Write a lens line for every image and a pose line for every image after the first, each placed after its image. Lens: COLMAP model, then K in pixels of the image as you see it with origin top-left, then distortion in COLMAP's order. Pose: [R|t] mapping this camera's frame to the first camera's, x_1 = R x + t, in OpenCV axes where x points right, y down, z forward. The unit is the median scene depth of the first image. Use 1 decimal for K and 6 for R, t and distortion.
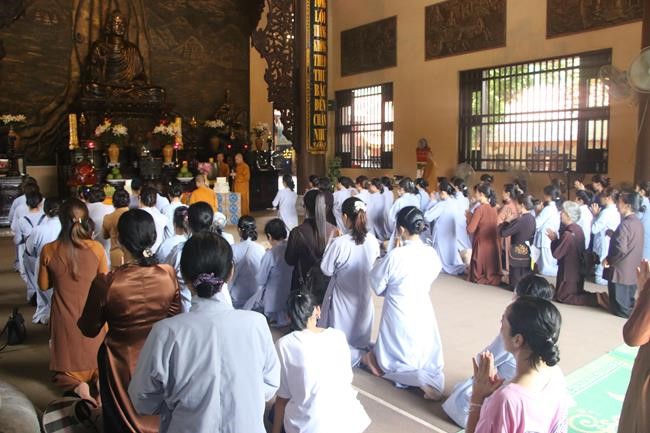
lens RADIAL K [[531.4, 0, 325.0], [0, 531.4, 216.5], [0, 0, 1]] dist [-0.183278, 0.161005]
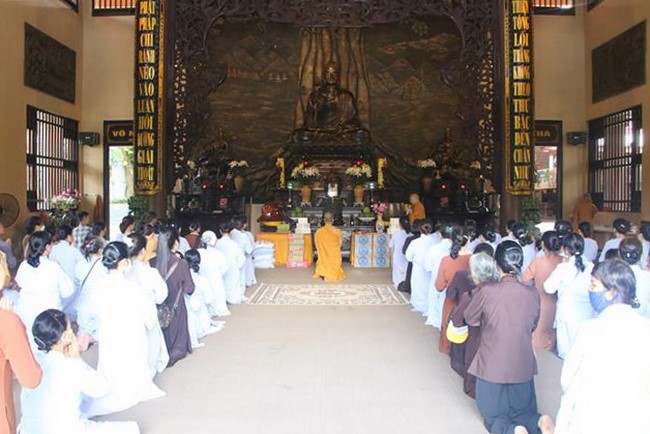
lens RADIAL K [[552.6, 0, 325.0], [0, 552.6, 217.0], [0, 0, 1]] dist [-0.181840, 0.168051]
pose [[0.791789, 0.017514, -0.610543, 0.285866], [-0.065255, 0.996293, -0.056047, -0.009501], [0.607299, 0.084218, 0.789997, 0.099469]]
